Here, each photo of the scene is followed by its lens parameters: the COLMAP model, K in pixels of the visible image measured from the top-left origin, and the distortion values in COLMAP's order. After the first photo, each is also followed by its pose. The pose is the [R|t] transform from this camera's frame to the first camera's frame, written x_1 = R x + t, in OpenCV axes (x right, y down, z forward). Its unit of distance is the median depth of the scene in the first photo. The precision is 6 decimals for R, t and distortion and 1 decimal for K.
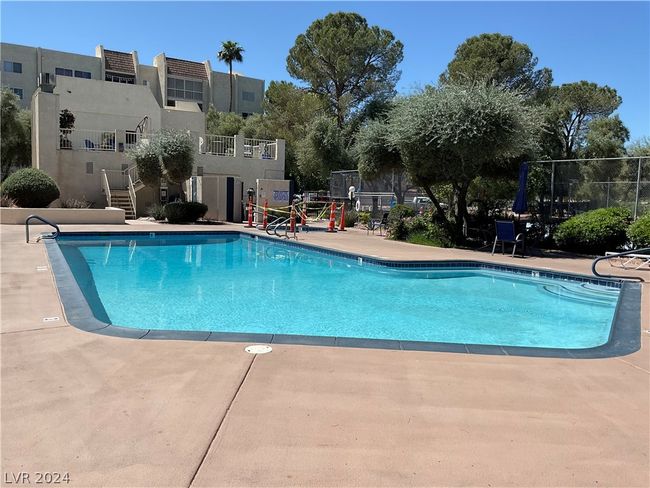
lens RADIAL K [[546.2, 0, 325.0], [0, 546.2, 247.4], [0, 0, 1]] dist [0.021084, -0.042178]
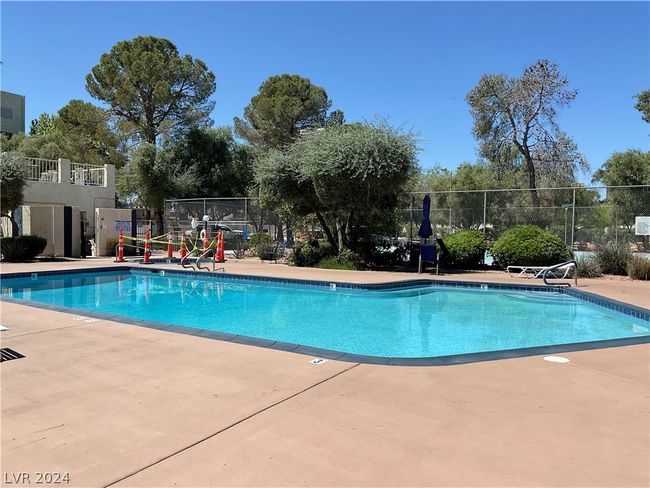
lens RADIAL K [[546.2, 0, 326.4], [0, 546.2, 240.5], [0, 0, 1]] dist [0.021084, -0.042178]
pose [[0.886458, -0.031631, 0.461727, -0.176525], [0.059543, 0.997165, -0.046003, -0.006808], [-0.458963, 0.068272, 0.885829, 0.026343]]
